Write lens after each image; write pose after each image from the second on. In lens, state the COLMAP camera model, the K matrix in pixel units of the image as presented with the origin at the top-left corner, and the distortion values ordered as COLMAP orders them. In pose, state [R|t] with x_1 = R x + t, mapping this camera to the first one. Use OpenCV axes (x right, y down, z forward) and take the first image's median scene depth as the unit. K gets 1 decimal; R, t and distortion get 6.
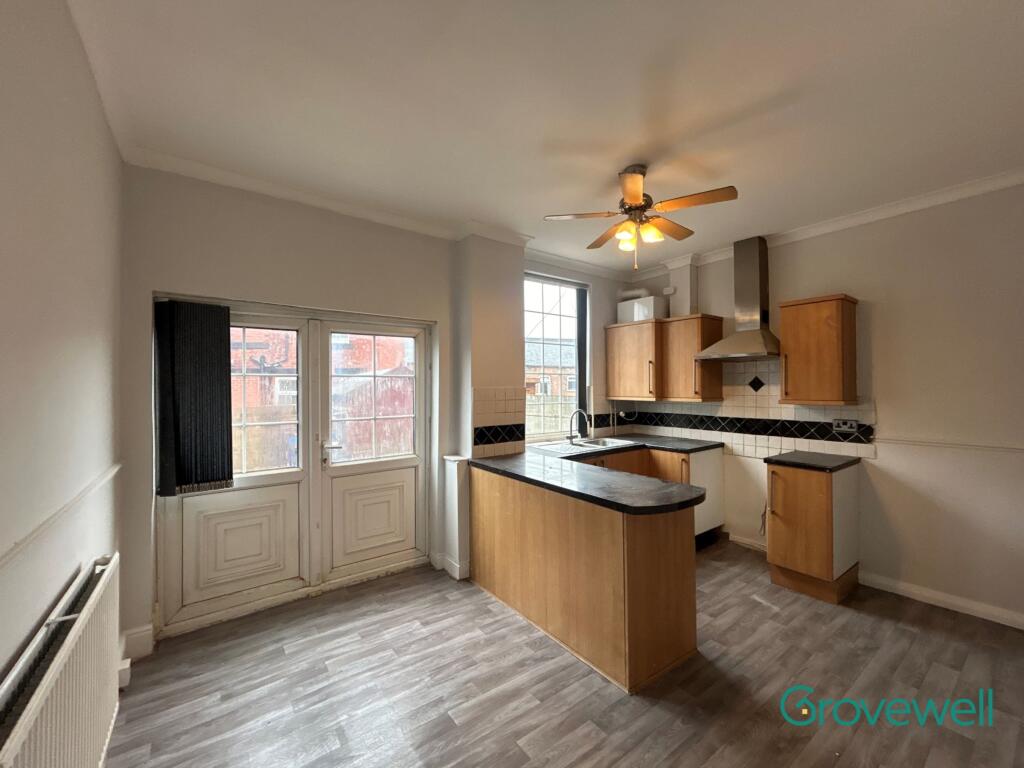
lens RADIAL K [[415.7, 0, 517.8], [0, 415.7, 383.7], [0, 0, 1]] dist [-0.001594, 0.001608]
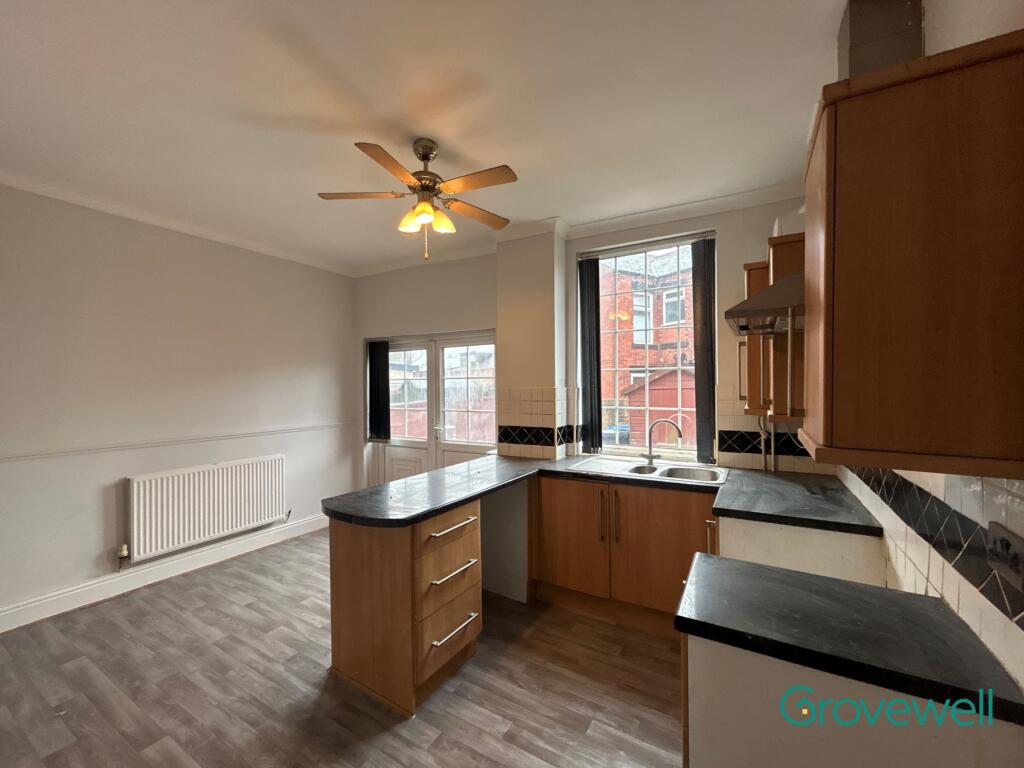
lens RADIAL K [[415.7, 0, 514.0], [0, 415.7, 385.2], [0, 0, 1]] dist [-0.001594, 0.001608]
pose [[0.386744, 0.005096, -0.922173, 0.872465], [0.013330, 0.999849, 0.011115, -0.007611], [0.922091, -0.016591, 0.386618, 0.622645]]
